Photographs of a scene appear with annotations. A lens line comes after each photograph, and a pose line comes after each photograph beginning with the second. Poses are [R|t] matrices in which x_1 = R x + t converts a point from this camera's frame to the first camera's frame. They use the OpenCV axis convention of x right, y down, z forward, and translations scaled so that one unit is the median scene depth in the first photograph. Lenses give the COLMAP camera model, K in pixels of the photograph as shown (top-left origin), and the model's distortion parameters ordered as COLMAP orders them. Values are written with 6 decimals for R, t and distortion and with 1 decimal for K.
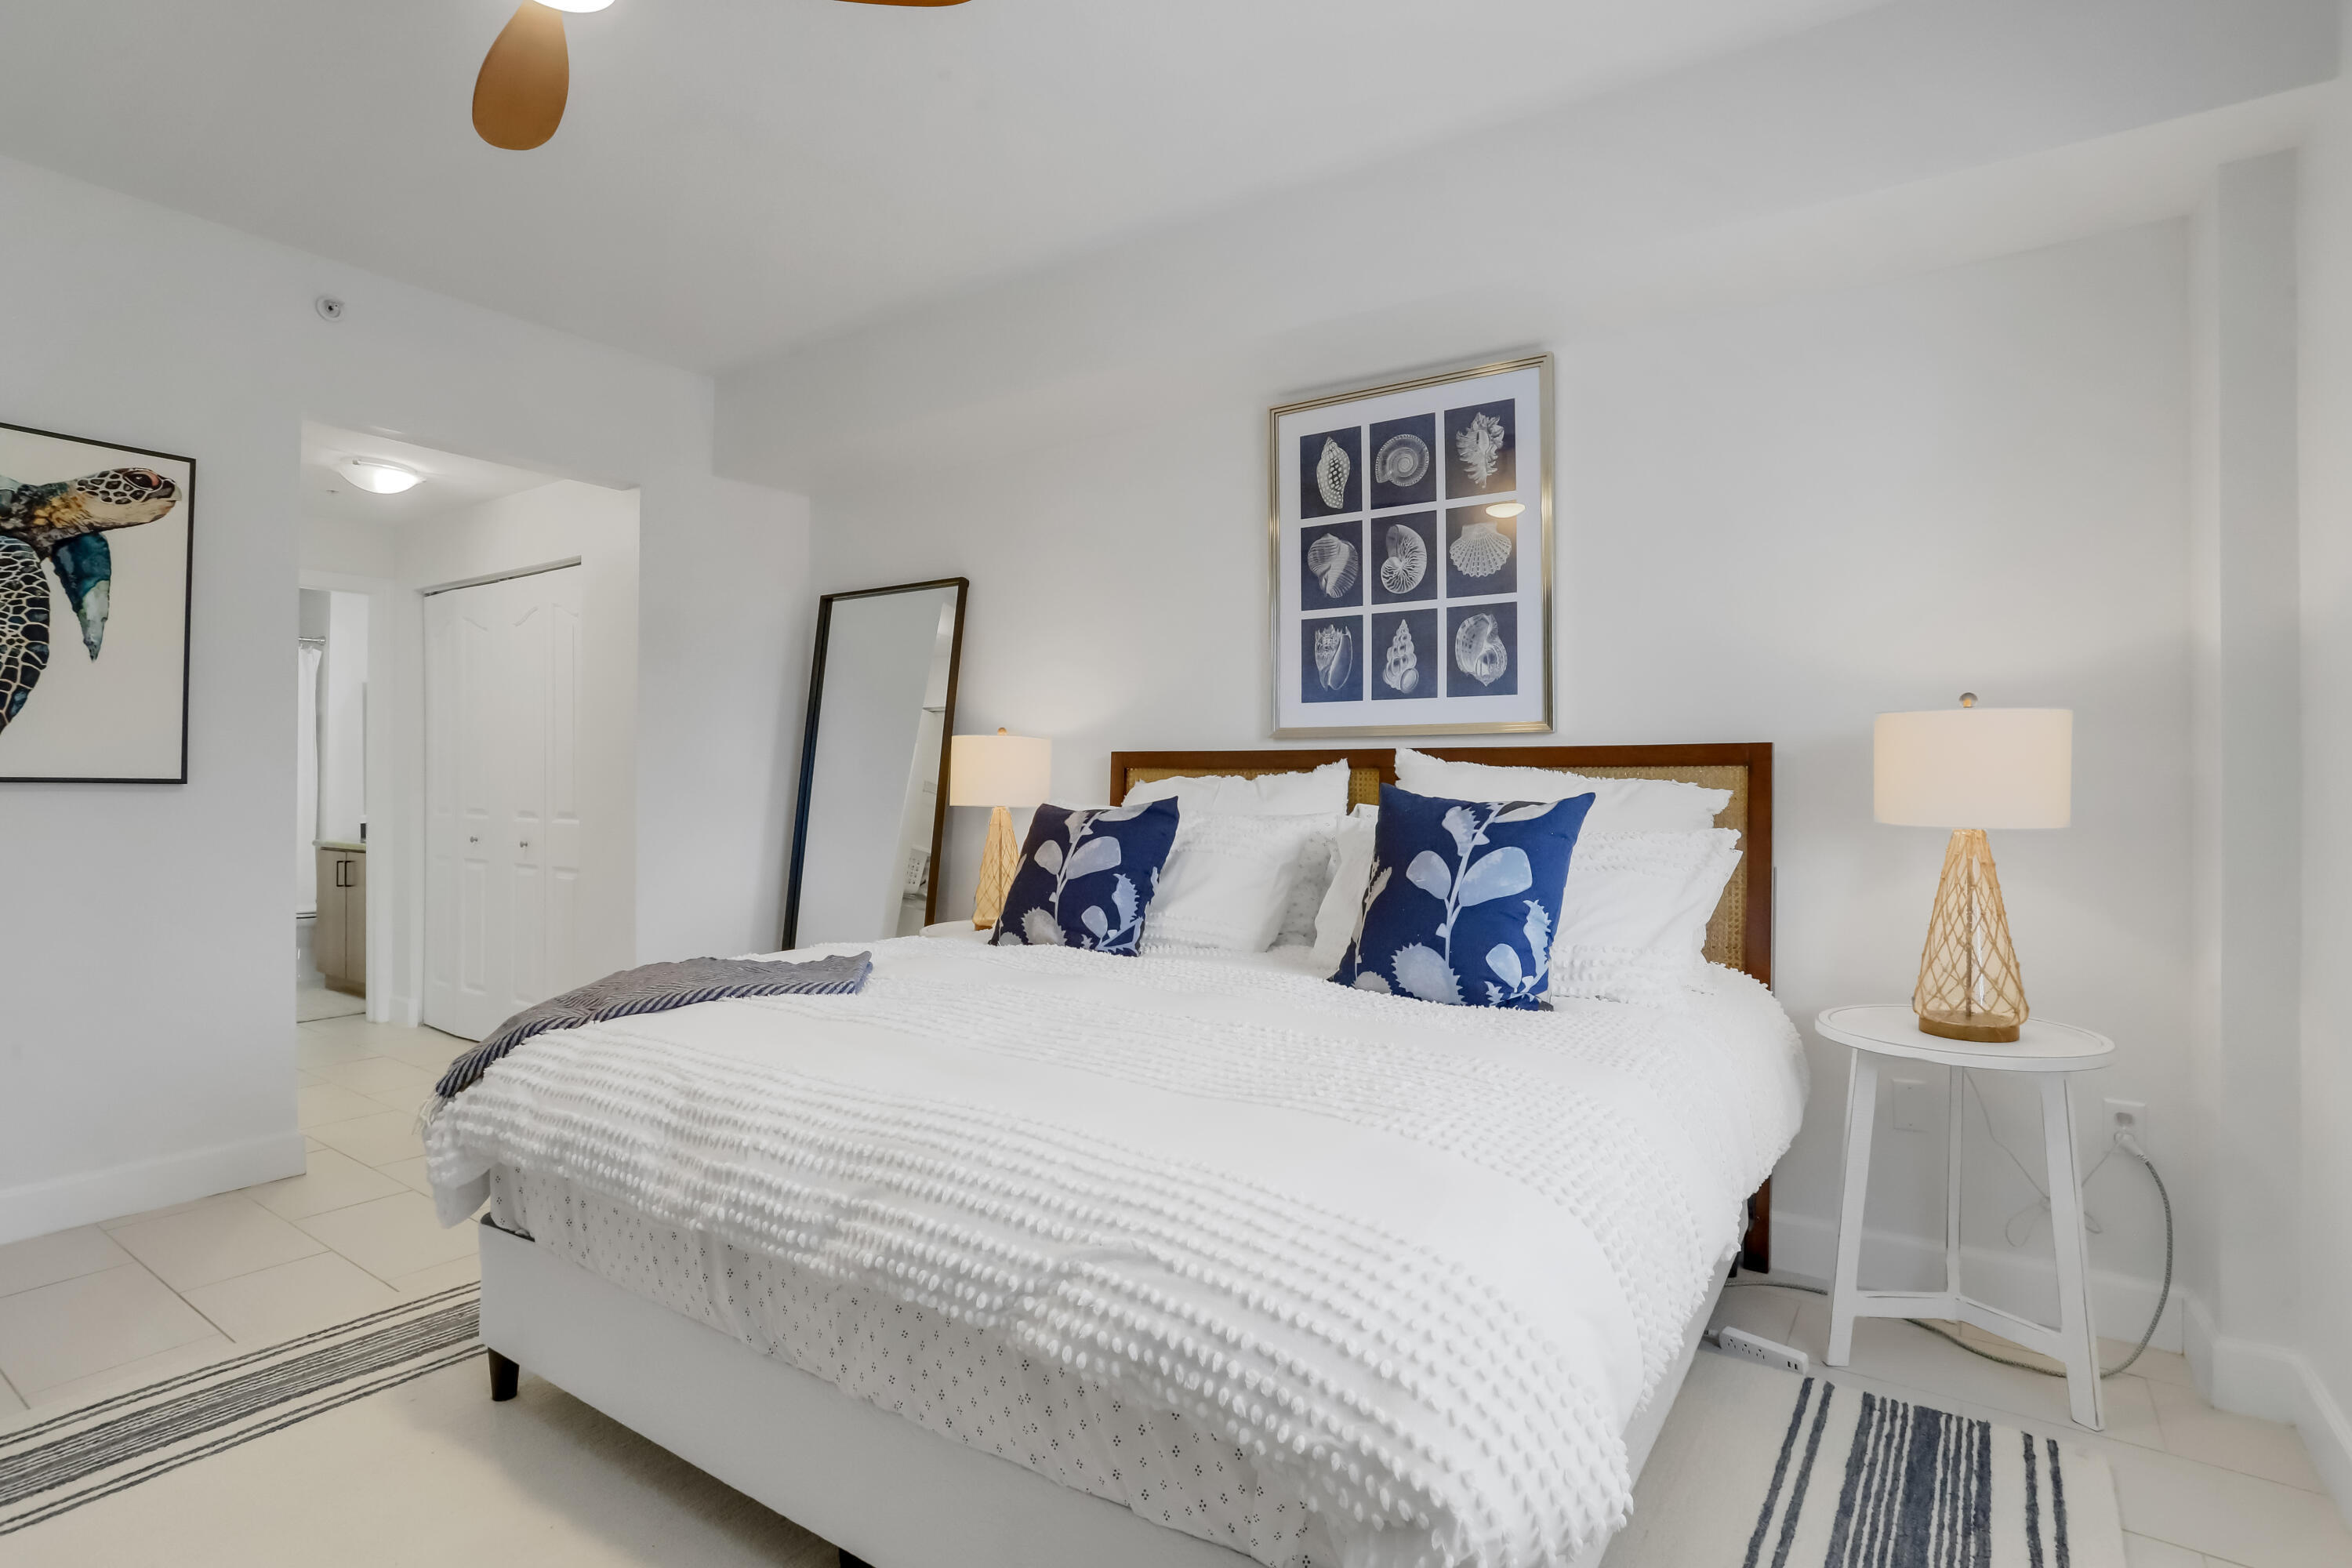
lens RADIAL K [[1167.3, 0, 1181.3], [0, 1167.3, 764.6], [0, 0, 1]] dist [-0.057137, 0.035885]
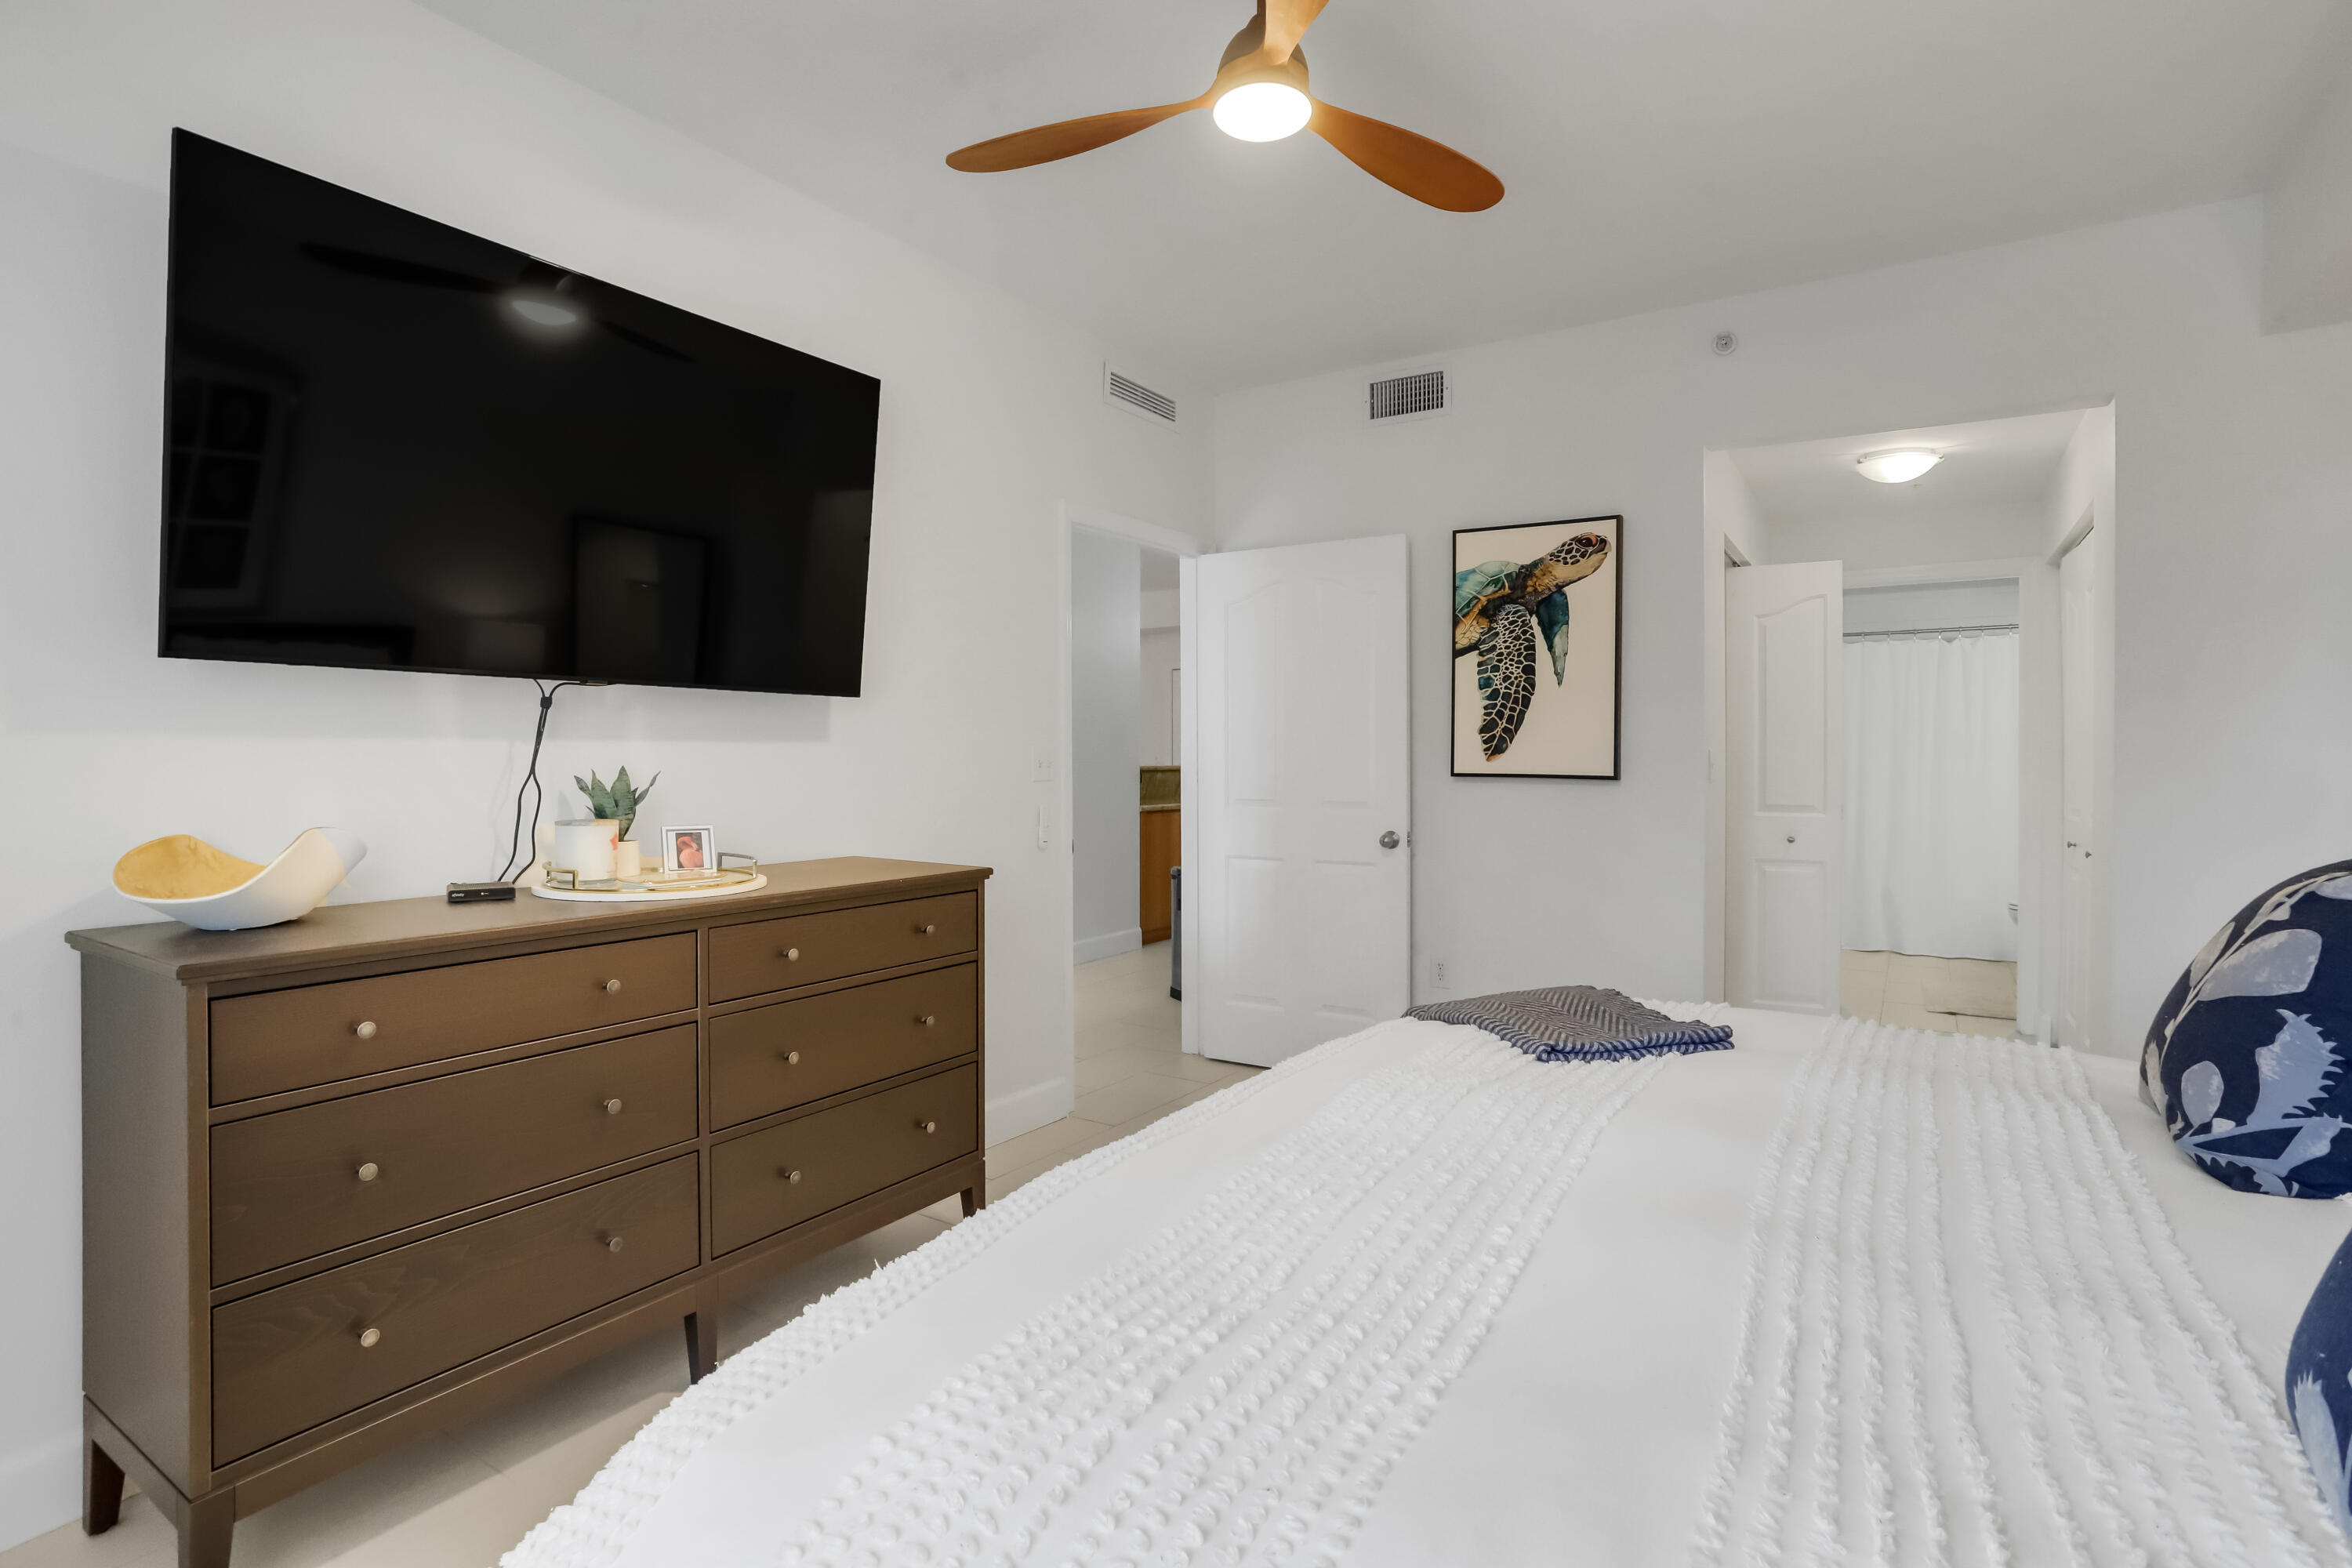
lens RADIAL K [[1167.3, 0, 1181.3], [0, 1167.3, 764.6], [0, 0, 1]] dist [-0.057137, 0.035885]
pose [[0.014159, 0.006124, -0.999881, 0.395149], [0.005967, 0.999963, 0.006209, -0.010875], [0.999882, -0.006054, 0.014122, 0.542365]]
